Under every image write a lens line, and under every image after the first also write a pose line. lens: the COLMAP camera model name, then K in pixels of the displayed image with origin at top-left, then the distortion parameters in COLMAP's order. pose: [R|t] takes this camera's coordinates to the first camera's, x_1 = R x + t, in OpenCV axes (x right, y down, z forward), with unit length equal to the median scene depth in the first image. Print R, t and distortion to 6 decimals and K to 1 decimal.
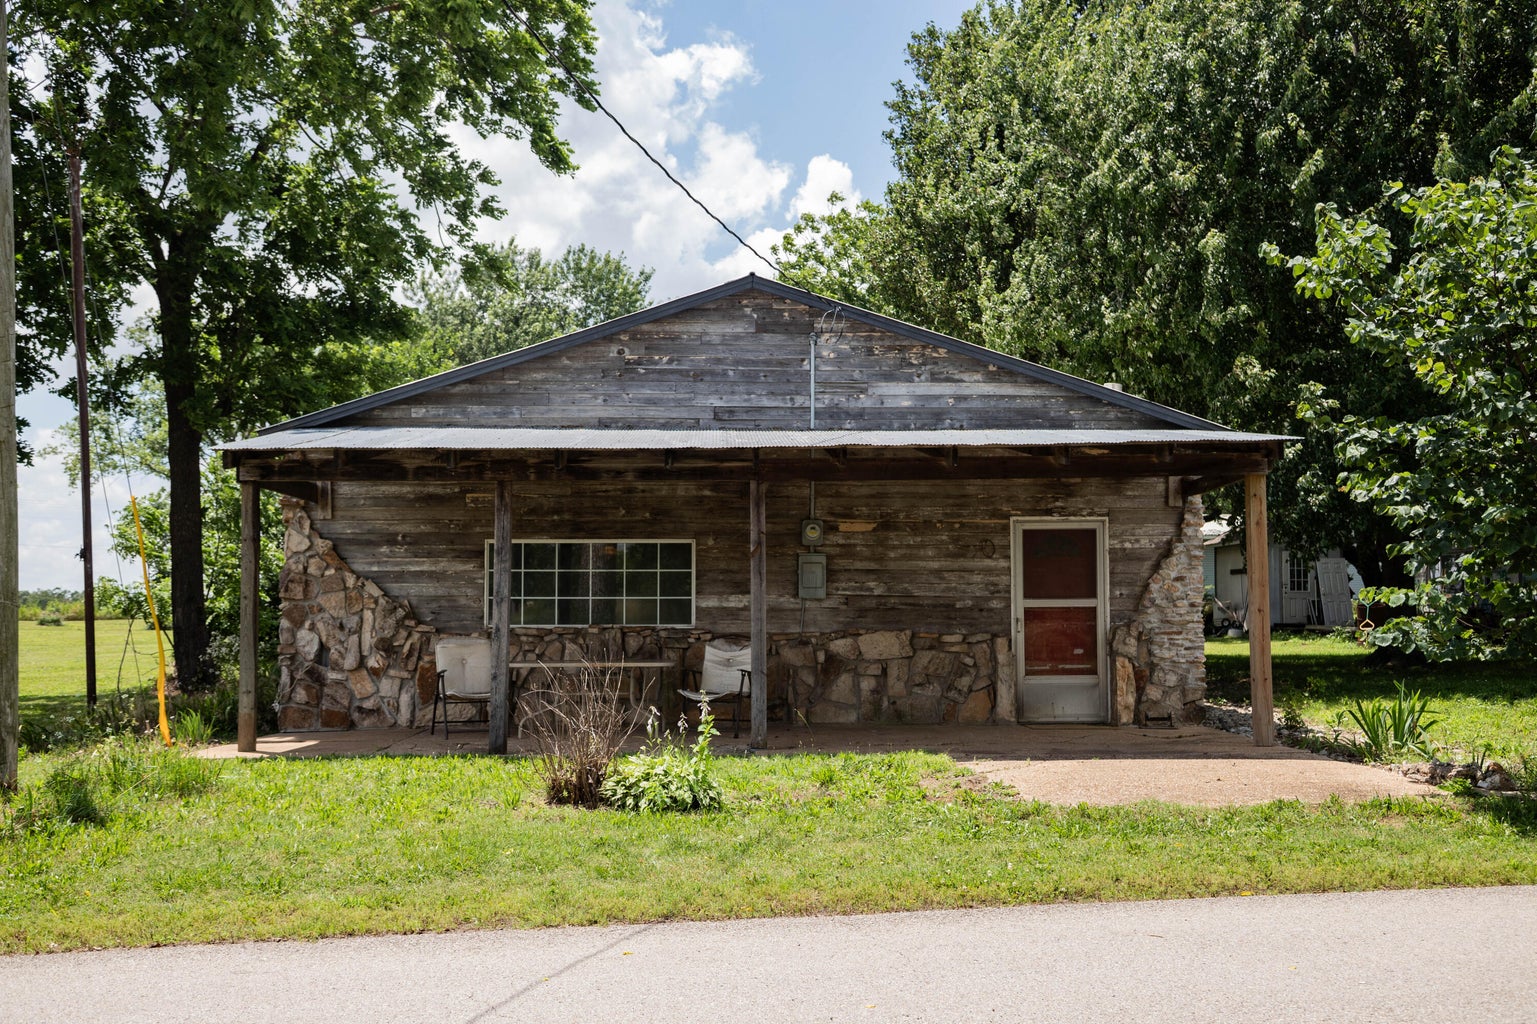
lens RADIAL K [[1619.2, 0, 790.7], [0, 1619.2, 515.9], [0, 0, 1]] dist [0.026722, 0.012910]
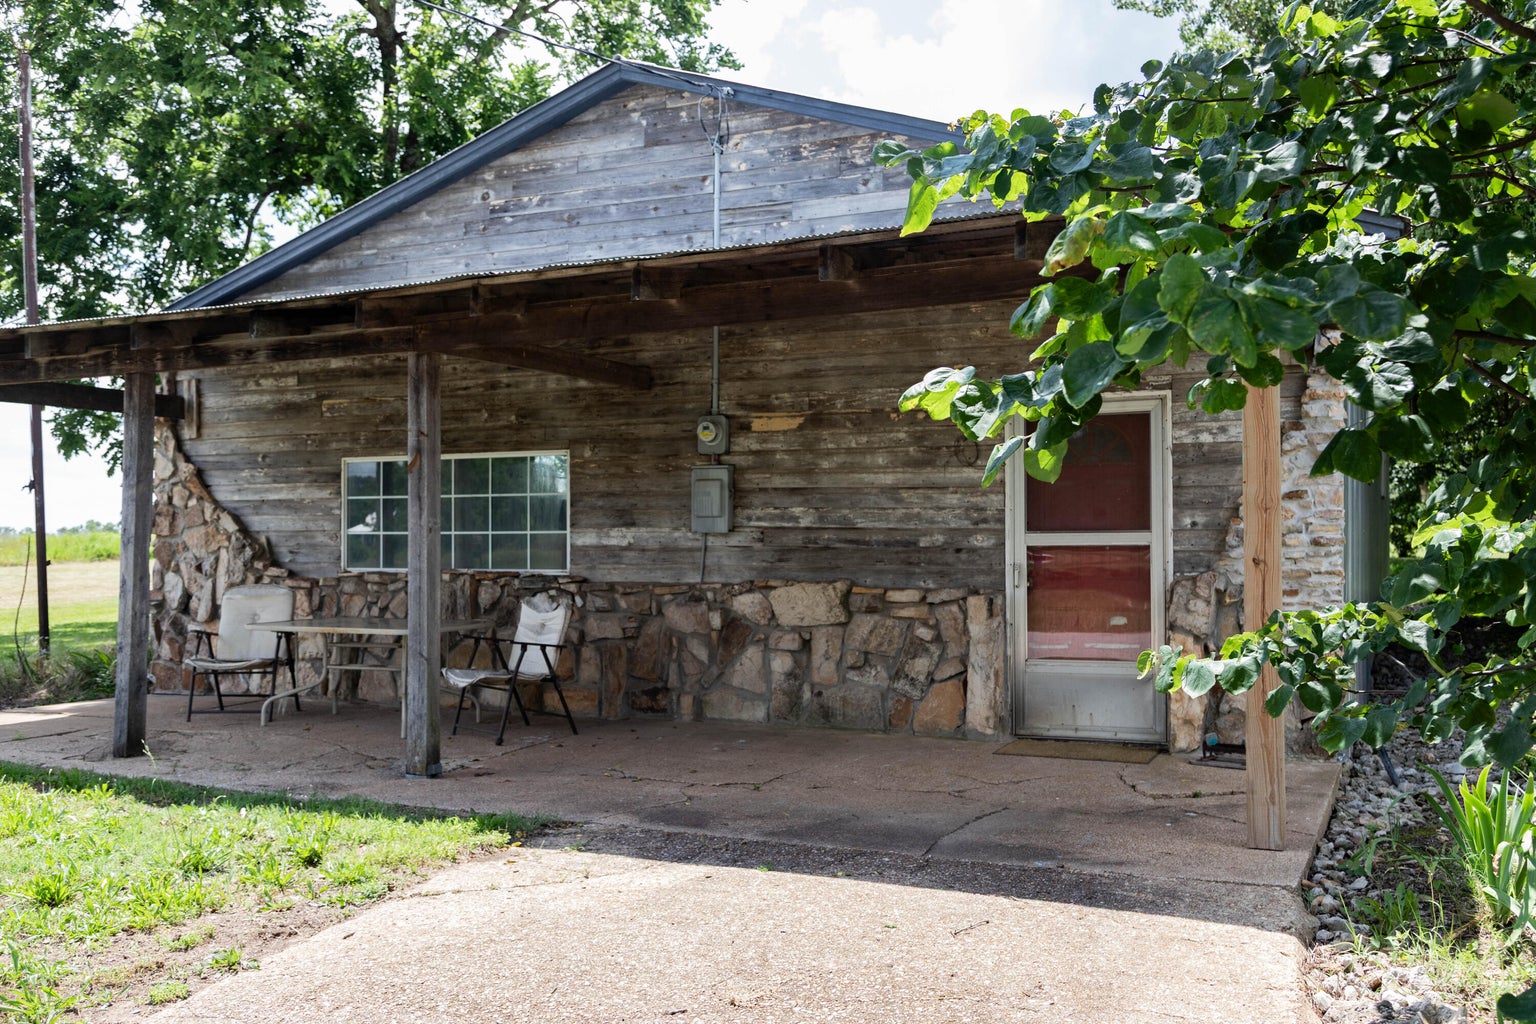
lens RADIAL K [[1391.5, 0, 768.0], [0, 1391.5, 512.0], [0, 0, 1]] dist [-0.005194, 0.009035]
pose [[0.893332, -0.009535, -0.449296, 0.294467], [0.031351, 0.998661, 0.041140, 0.019384], [0.448302, -0.050838, 0.892435, 0.497441]]
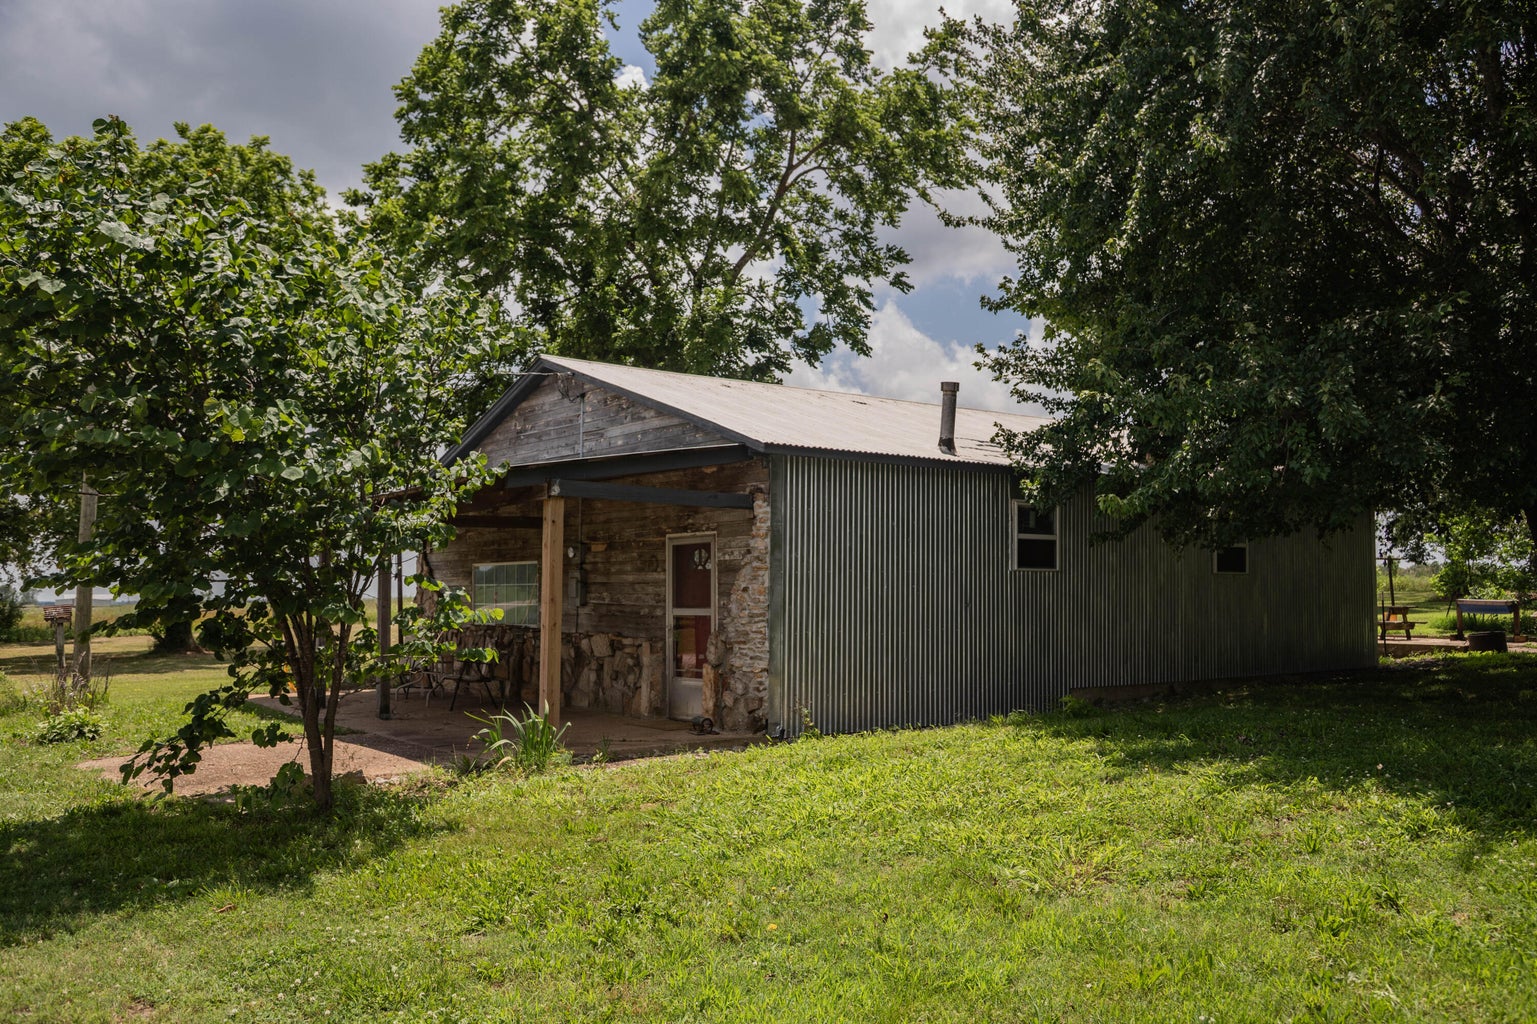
lens RADIAL K [[1285.0, 0, 768.5], [0, 1285.0, 512.0], [0, 0, 1]] dist [-0.064799, -0.001834]
pose [[0.584139, -0.051150, -0.810041, 0.911948], [0.056962, 0.998135, -0.021951, 0.008709], [0.809653, -0.033319, 0.585963, 0.542452]]
